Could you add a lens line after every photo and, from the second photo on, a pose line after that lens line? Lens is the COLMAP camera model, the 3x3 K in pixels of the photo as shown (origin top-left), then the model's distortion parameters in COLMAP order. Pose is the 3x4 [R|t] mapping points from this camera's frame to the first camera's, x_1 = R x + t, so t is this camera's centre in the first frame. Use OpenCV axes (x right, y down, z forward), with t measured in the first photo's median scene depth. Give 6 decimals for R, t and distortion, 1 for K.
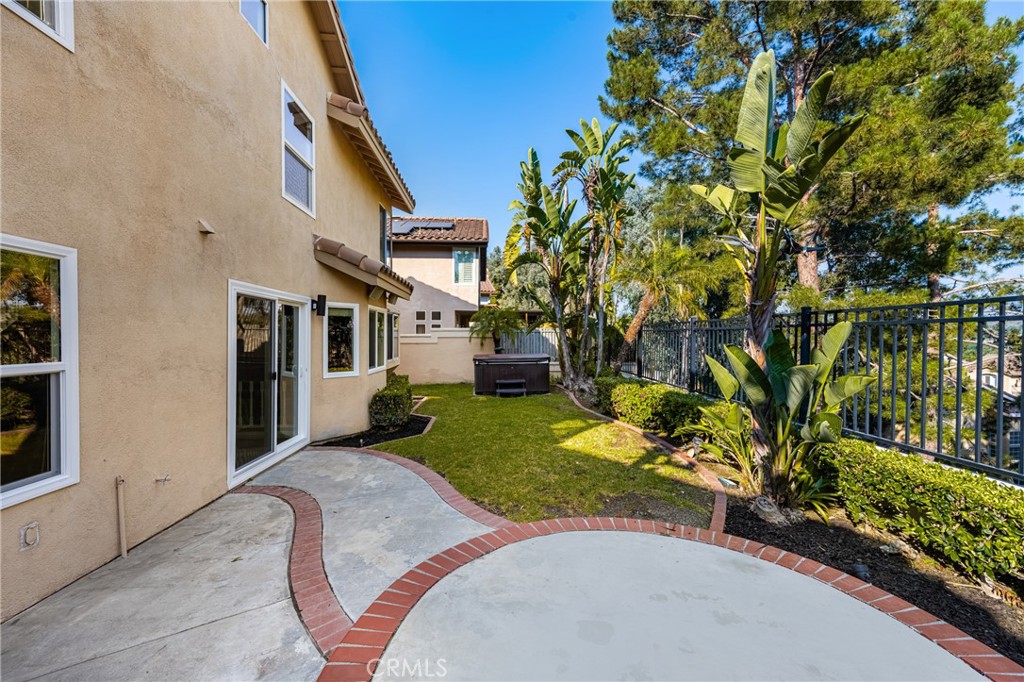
lens RADIAL K [[411.8, 0, 512.0], [0, 411.8, 341.0], [0, 0, 1]] dist [0.014464, -0.000059]
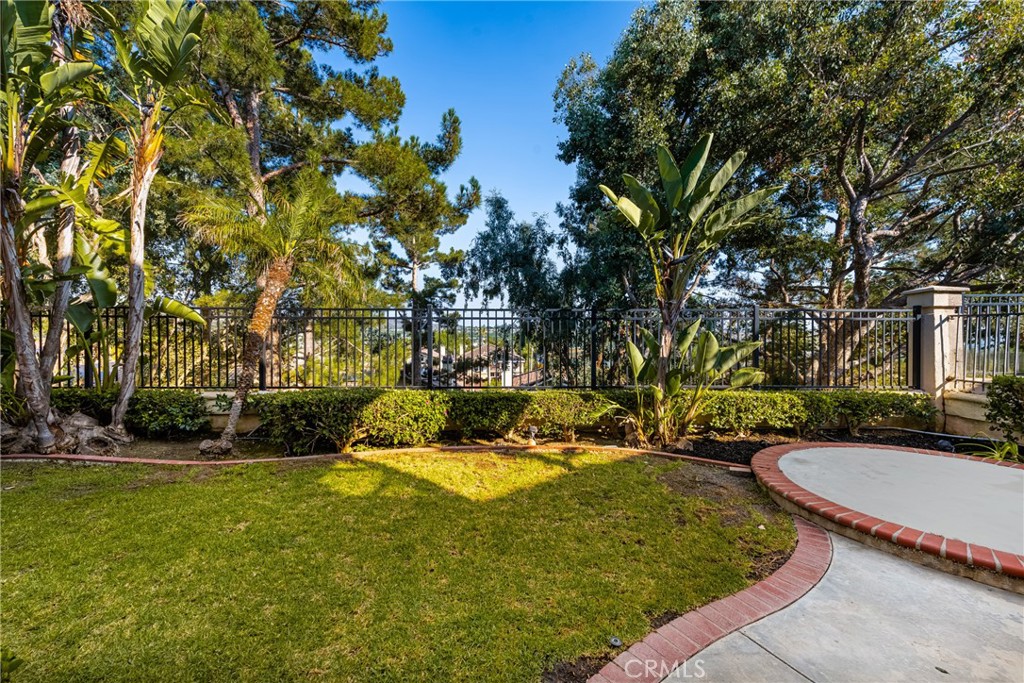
lens RADIAL K [[416.1, 0, 512.0], [0, 416.1, 341.5], [0, 0, 1]] dist [0.012517, -0.000003]
pose [[0.031326, -0.024036, 0.999220, -0.462859], [0.011257, 0.999656, 0.023693, 0.001407], [-0.999446, 0.010506, 0.031586, 0.840008]]
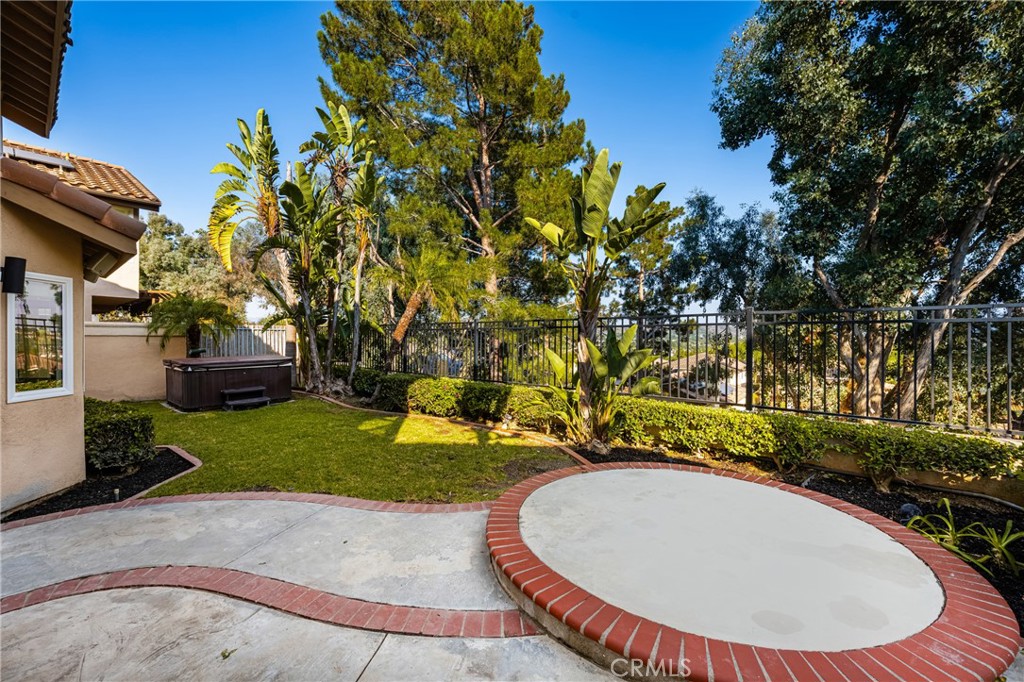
lens RADIAL K [[416.1, 0, 512.0], [0, 416.1, 341.0], [0, 0, 1]] dist [0.012517, -0.000003]
pose [[0.696022, -0.003167, 0.718014, -0.376951], [0.005349, 0.999985, -0.000775, 0.009149], [-0.718001, 0.004380, 0.696028, 0.086346]]
